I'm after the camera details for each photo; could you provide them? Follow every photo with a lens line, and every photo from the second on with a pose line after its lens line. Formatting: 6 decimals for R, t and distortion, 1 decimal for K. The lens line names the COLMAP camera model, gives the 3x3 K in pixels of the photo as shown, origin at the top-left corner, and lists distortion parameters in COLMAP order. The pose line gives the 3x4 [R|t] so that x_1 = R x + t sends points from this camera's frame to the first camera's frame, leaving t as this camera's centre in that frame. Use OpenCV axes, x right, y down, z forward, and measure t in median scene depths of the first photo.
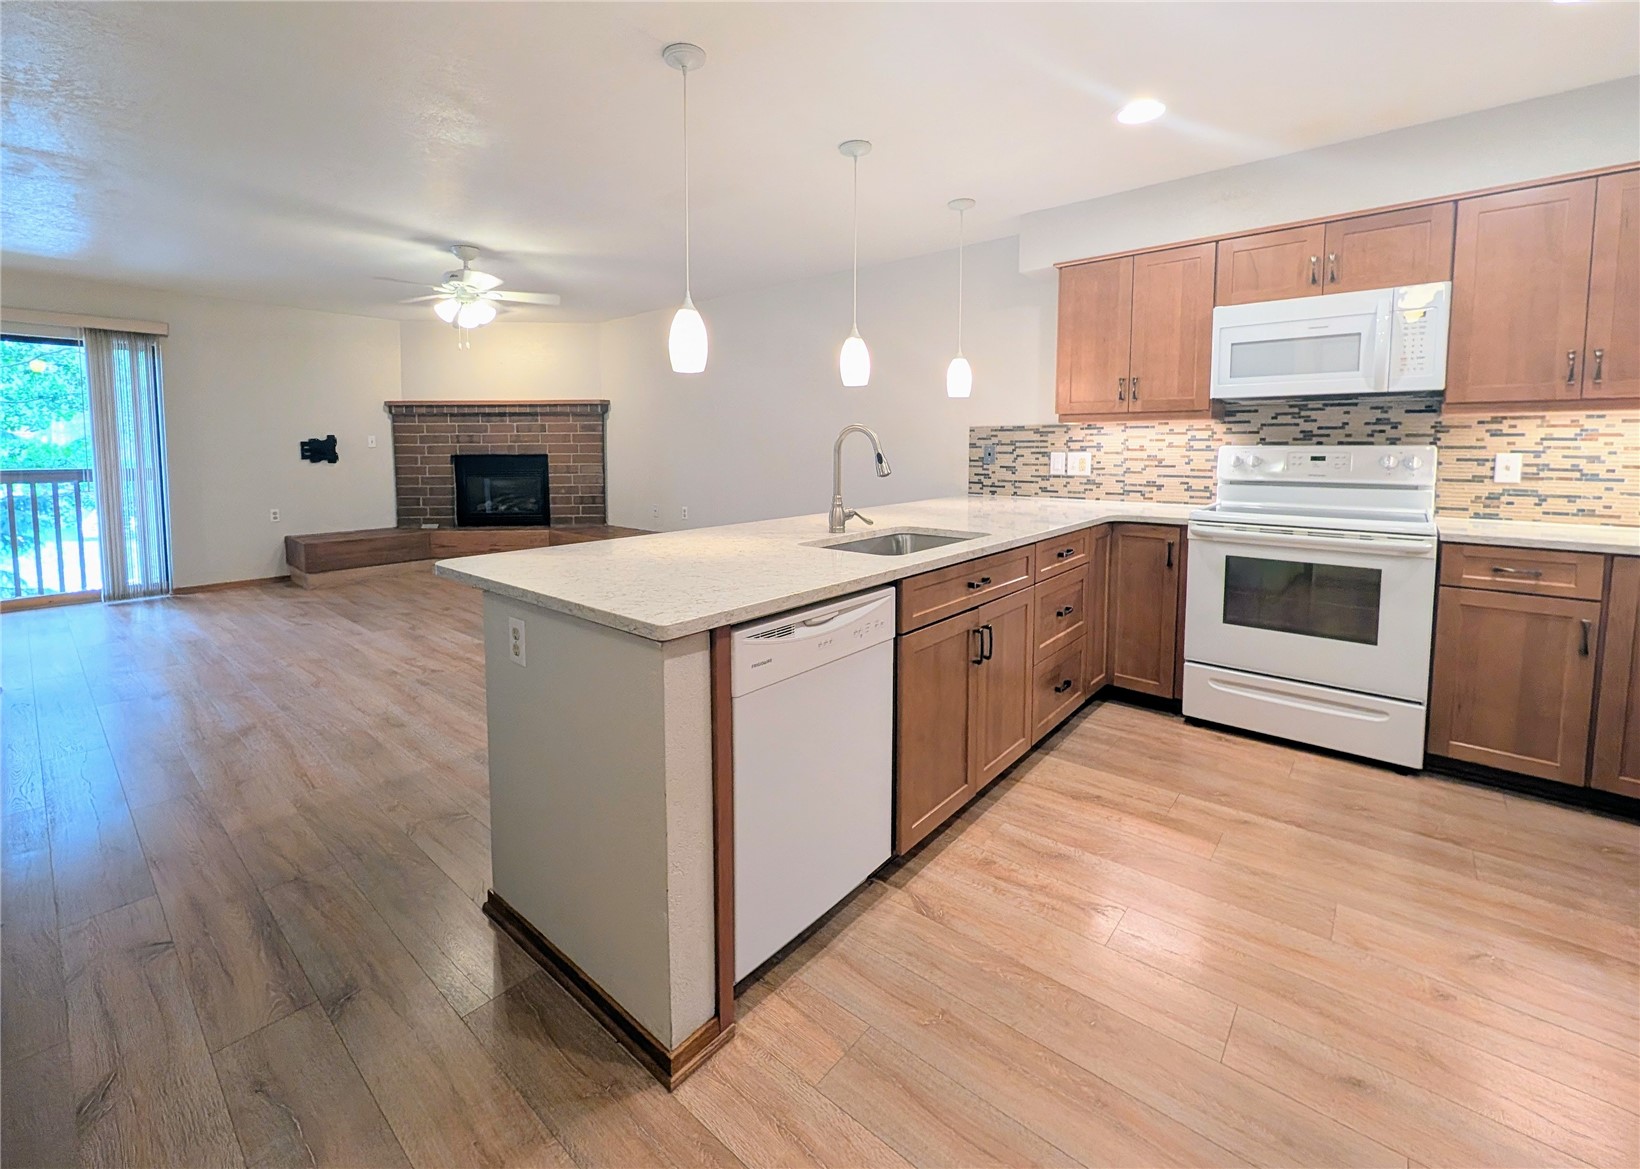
lens RADIAL K [[696.3, 0, 769.4], [0, 696.3, 487.8], [0, 0, 1]] dist [-0.001053, -0.000102]
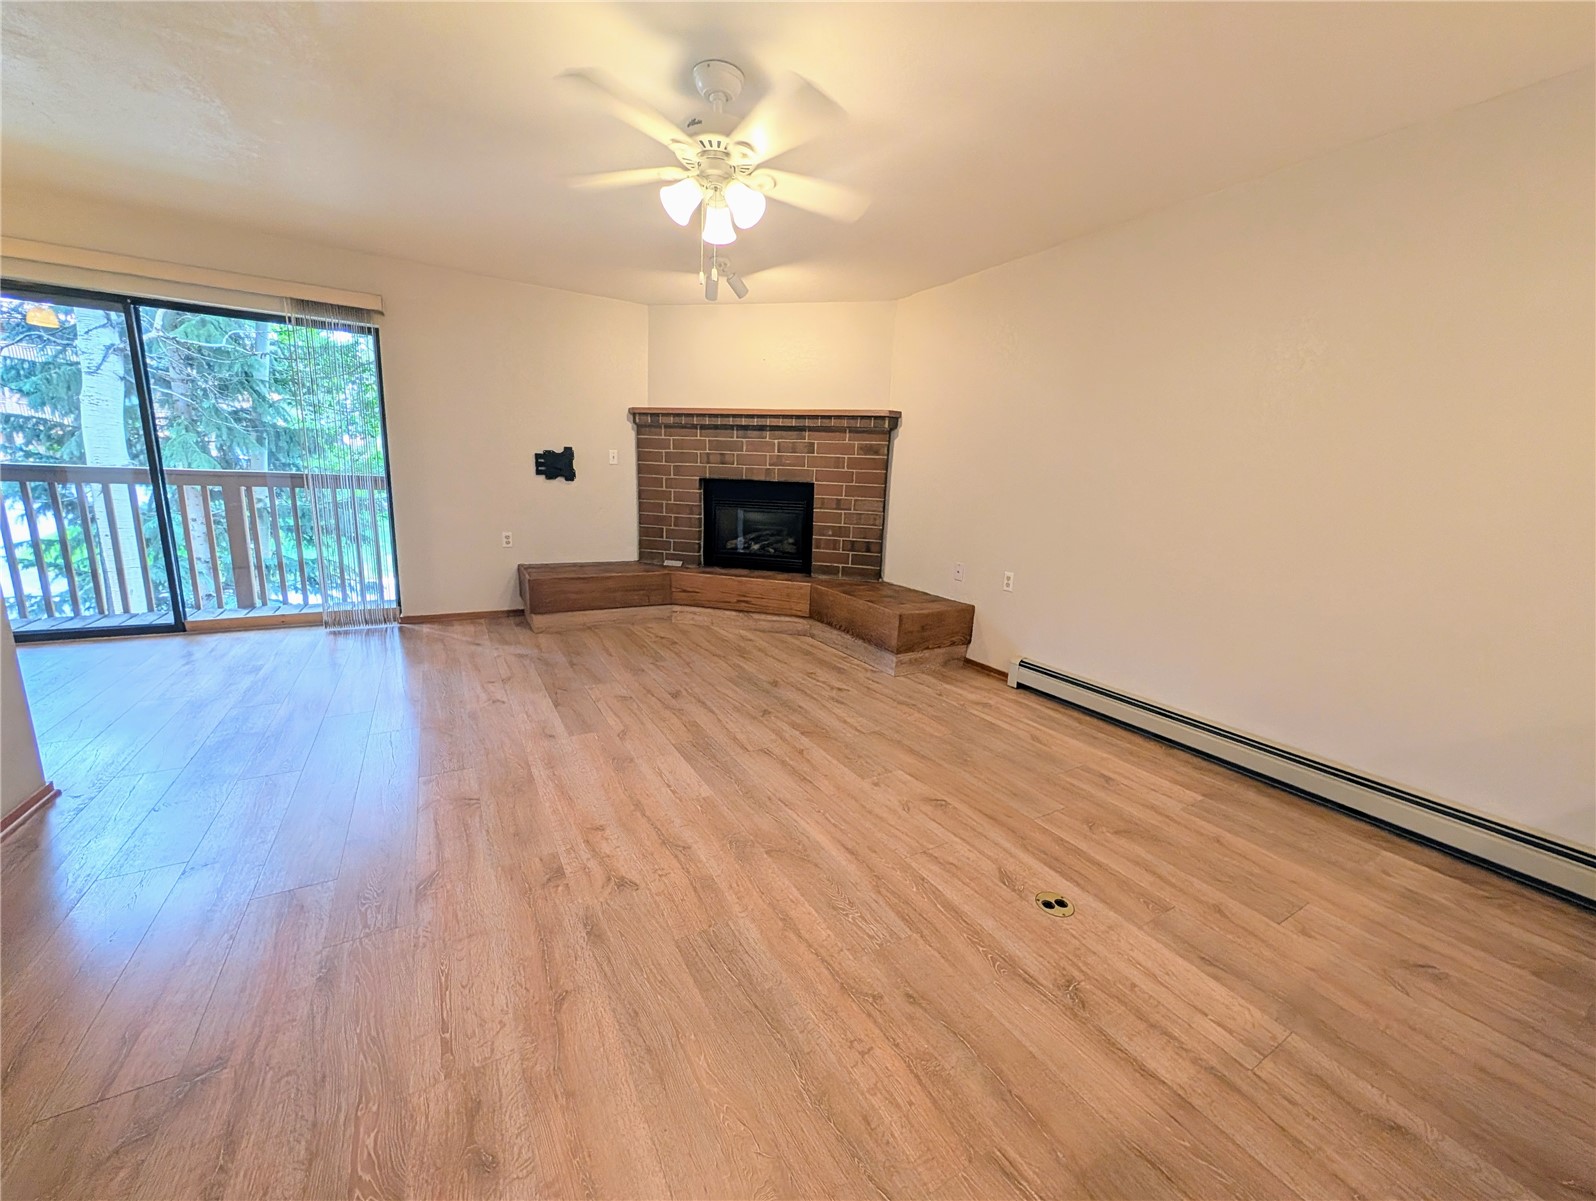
lens RADIAL K [[613.0, 0, 793.0], [0, 613.0, 598.8], [0, 0, 1]] dist [-0.005030, 0.000998]
pose [[0.952393, 0.102781, -0.287027, -0.237522], [-0.064314, 0.988005, 0.140390, -0.026856], [0.298014, -0.115247, 0.947579, 0.600691]]
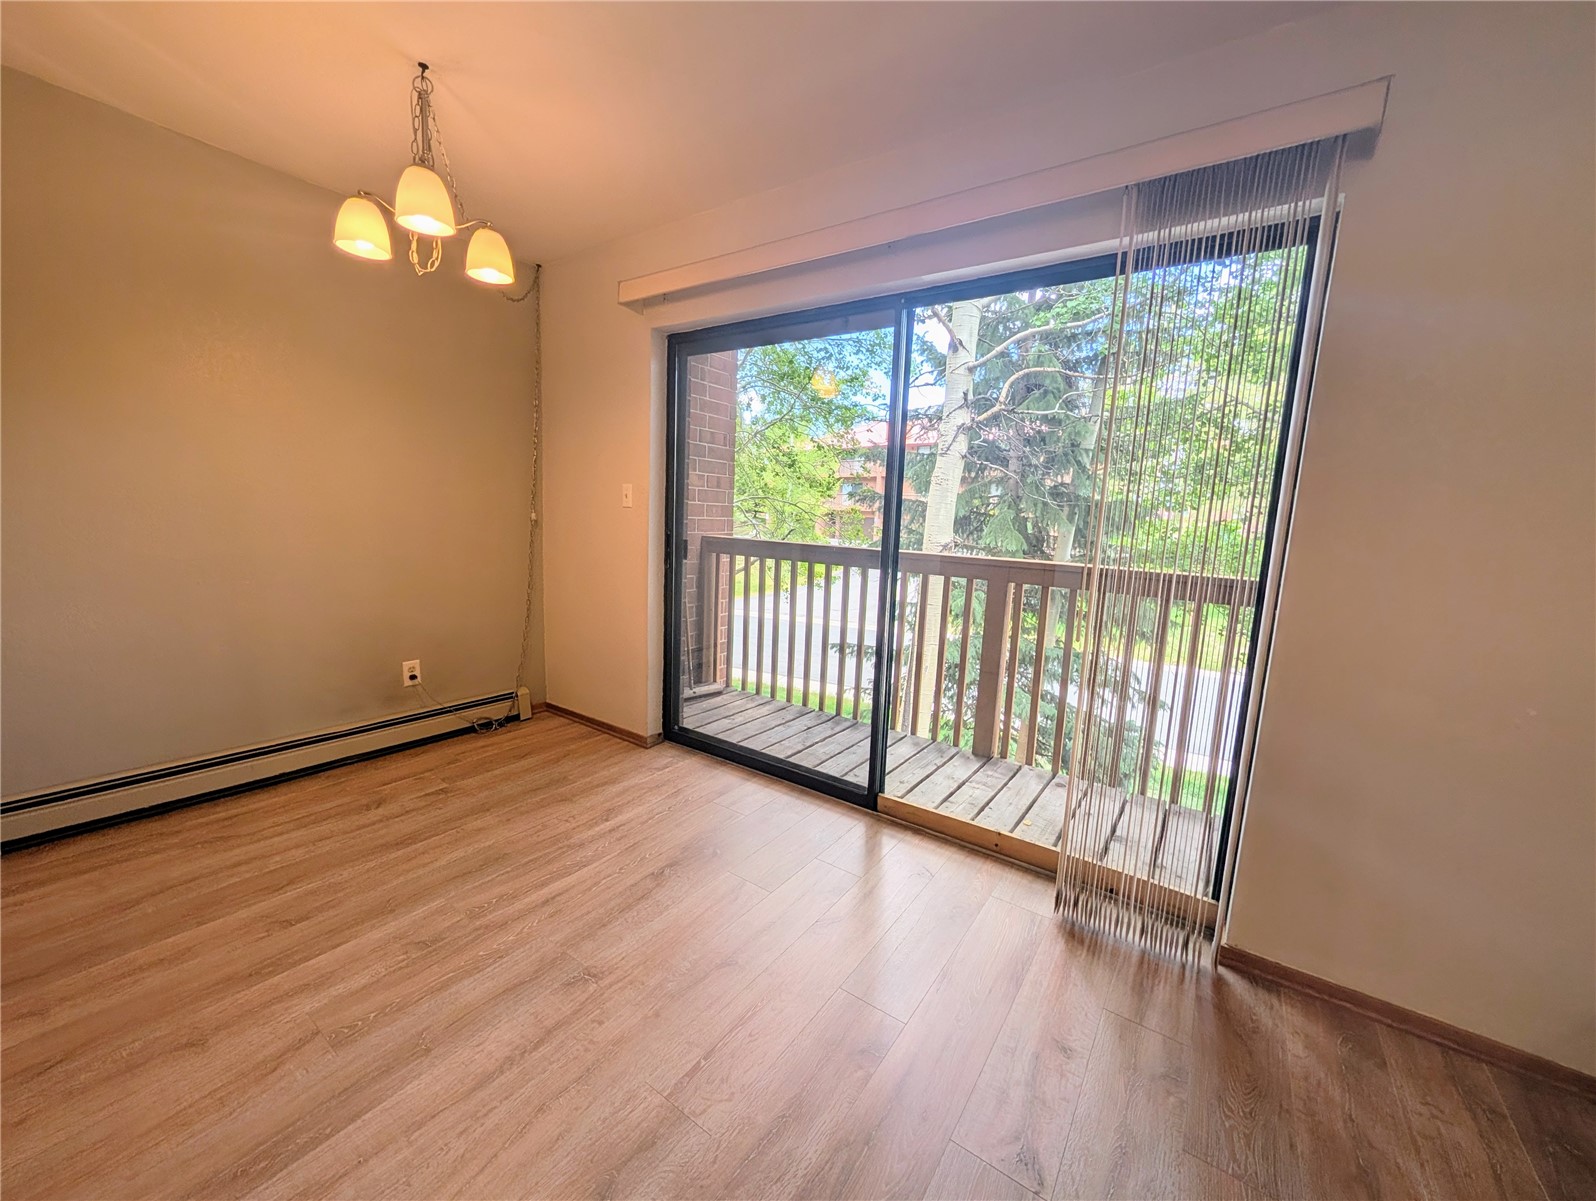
lens RADIAL K [[613.0, 0, 813.3], [0, 613.0, 612.4], [0, 0, 1]] dist [-0.005030, 0.000998]
pose [[0.142246, 0.167935, -0.975481, -0.879140], [-0.104480, 0.982545, 0.153915, -0.070610], [0.984302, 0.080024, 0.157309, 1.064014]]
